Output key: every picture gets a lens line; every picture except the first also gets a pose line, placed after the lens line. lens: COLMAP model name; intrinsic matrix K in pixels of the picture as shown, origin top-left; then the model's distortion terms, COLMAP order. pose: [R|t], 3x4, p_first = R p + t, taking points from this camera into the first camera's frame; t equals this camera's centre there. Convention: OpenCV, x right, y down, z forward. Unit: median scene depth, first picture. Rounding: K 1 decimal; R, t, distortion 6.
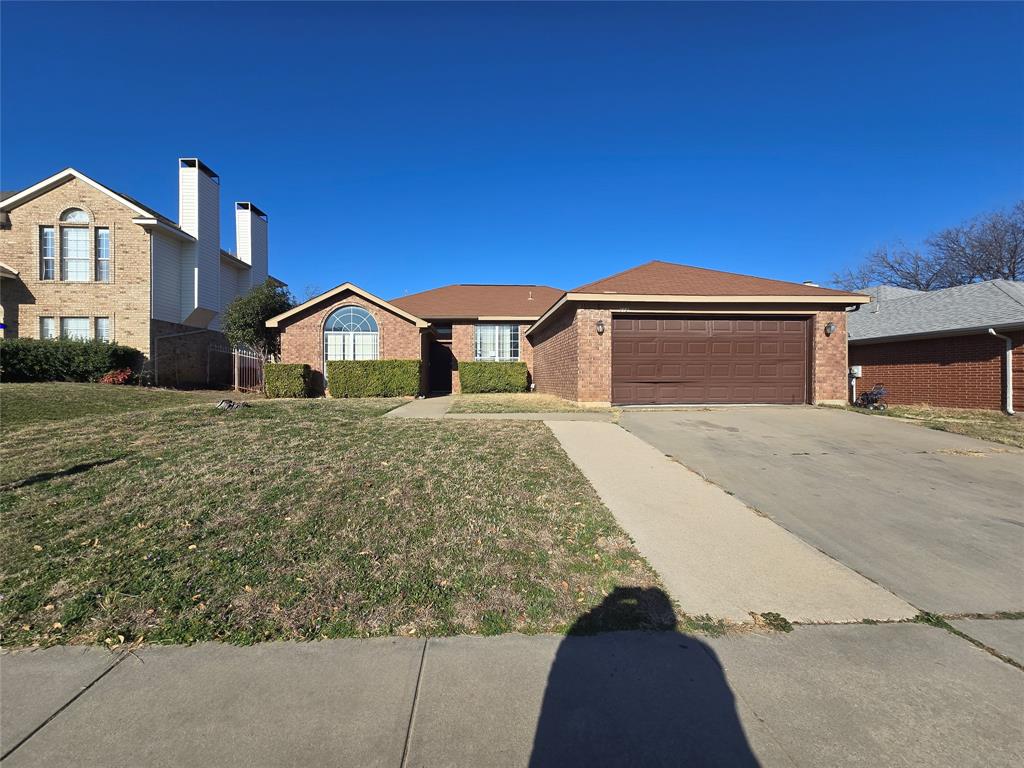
lens RADIAL K [[415.2, 0, 508.3], [0, 415.2, 379.4], [0, 0, 1]] dist [-0.000898, -0.000562]
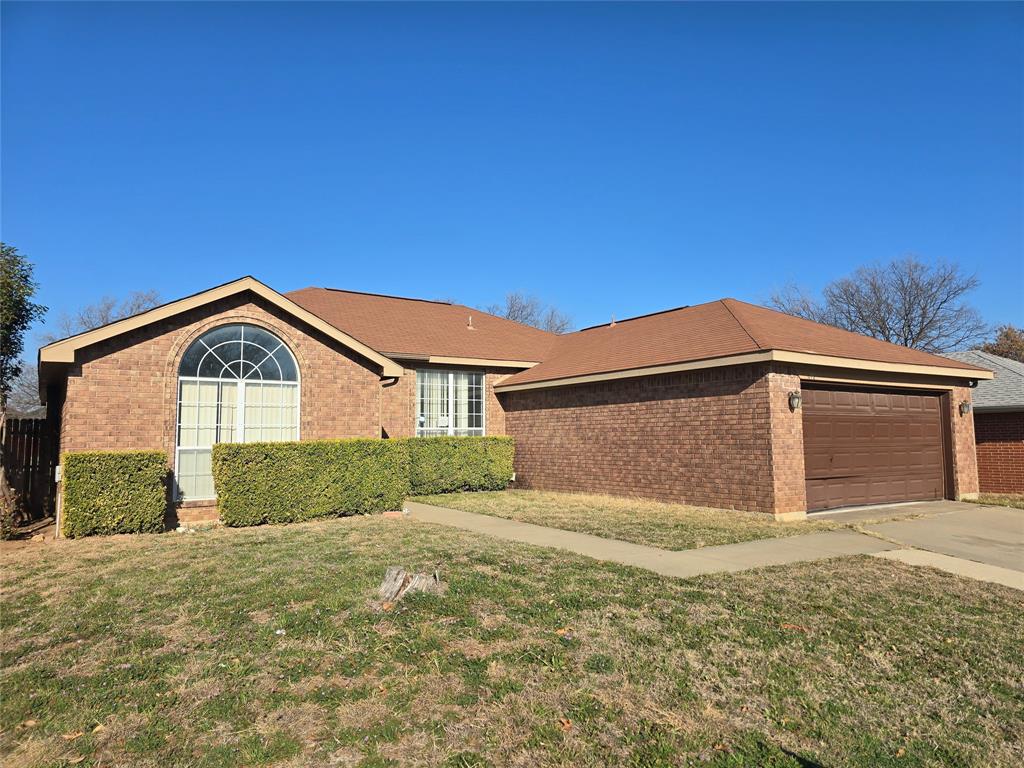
lens RADIAL K [[680.3, 0, 512.9], [0, 680.3, 383.3], [0, 0, 1]] dist [0.038862, -0.001371]
pose [[0.864719, 0.036068, 0.500960, -0.503736], [0.006934, 0.996466, -0.083712, -0.043040], [-0.502208, 0.075860, 0.861413, 0.178388]]
